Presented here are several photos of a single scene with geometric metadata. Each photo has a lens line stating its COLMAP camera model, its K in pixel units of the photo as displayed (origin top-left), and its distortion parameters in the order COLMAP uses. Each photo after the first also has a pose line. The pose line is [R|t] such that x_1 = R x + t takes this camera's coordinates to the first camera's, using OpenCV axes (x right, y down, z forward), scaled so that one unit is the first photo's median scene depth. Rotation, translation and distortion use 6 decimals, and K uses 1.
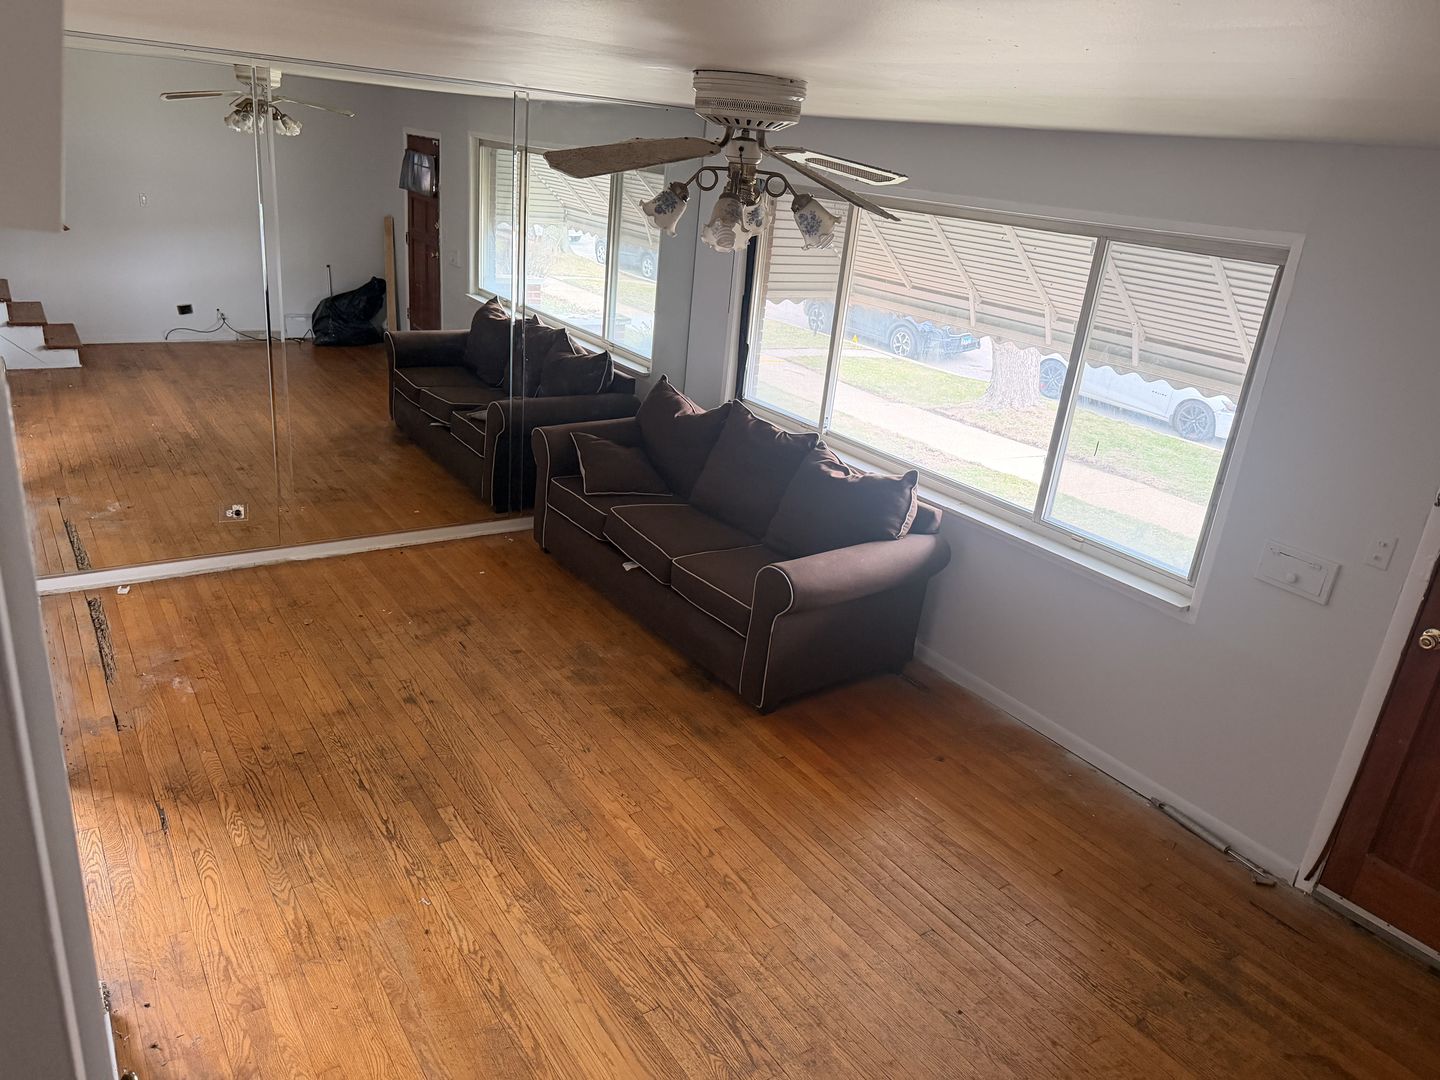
lens RADIAL K [[1013.6, 0, 720.0], [0, 1013.6, 540.0], [0, 0, 1]] dist [0.140995, -0.243151]
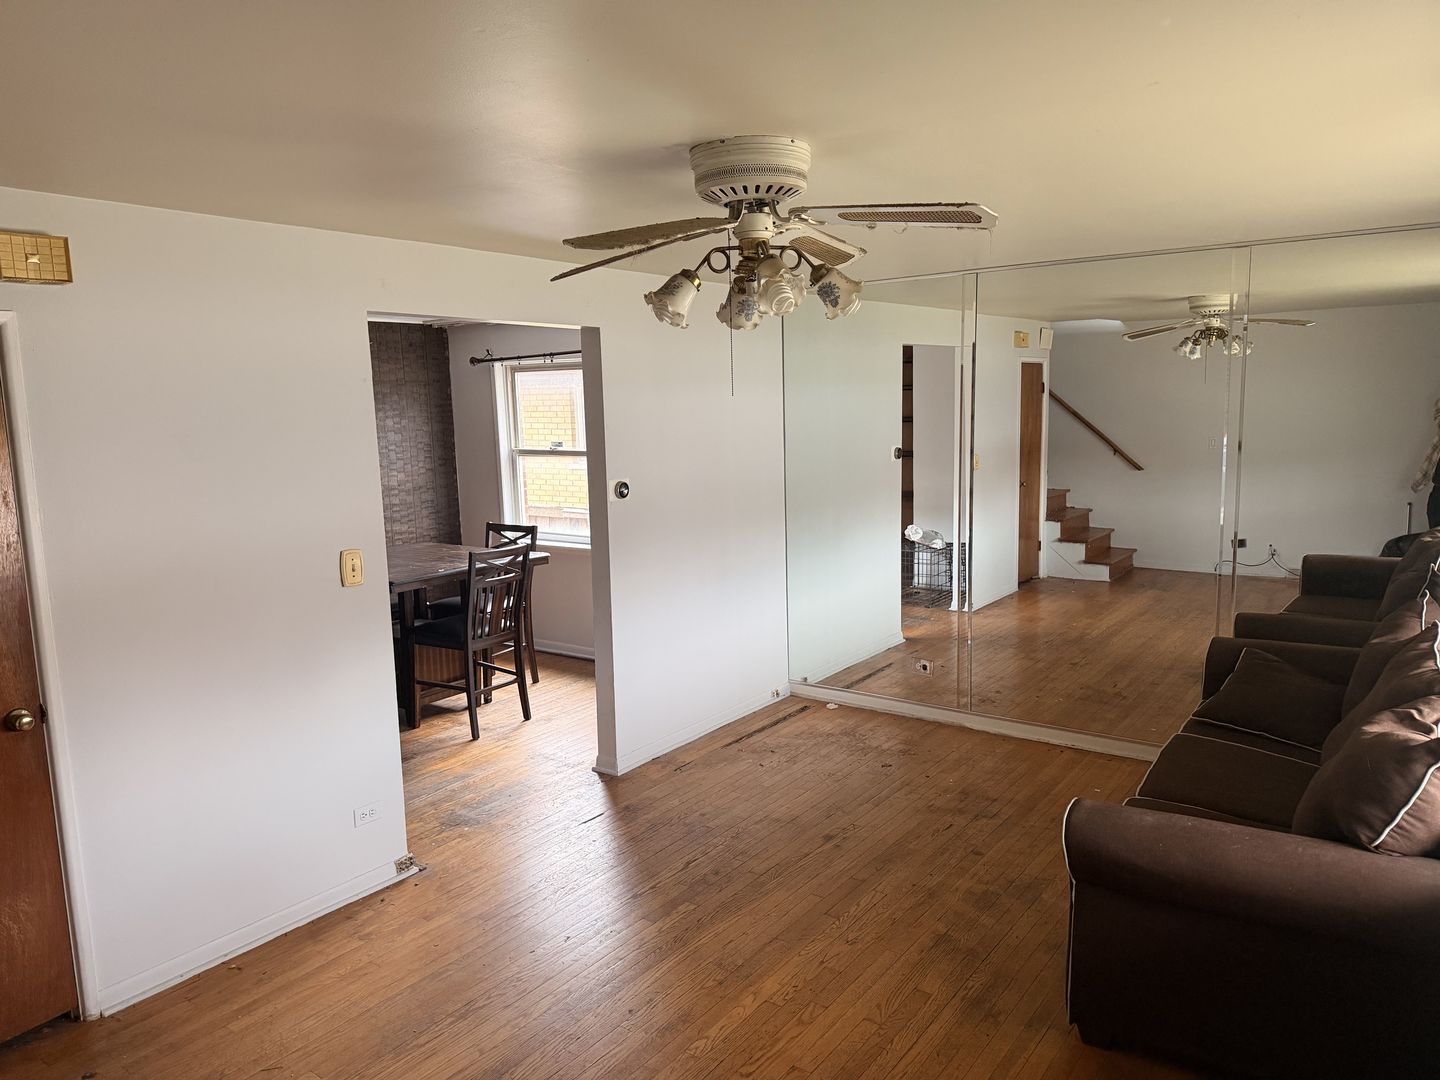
lens RADIAL K [[1013.6, 0, 720.0], [0, 1013.6, 540.0], [0, 0, 1]] dist [0.140995, -0.243151]
pose [[0.322183, 0.029812, -0.946208, 0.504728], [-0.292065, 0.953877, -0.069395, -0.016799], [0.900498, 0.298712, 0.316030, 0.424340]]
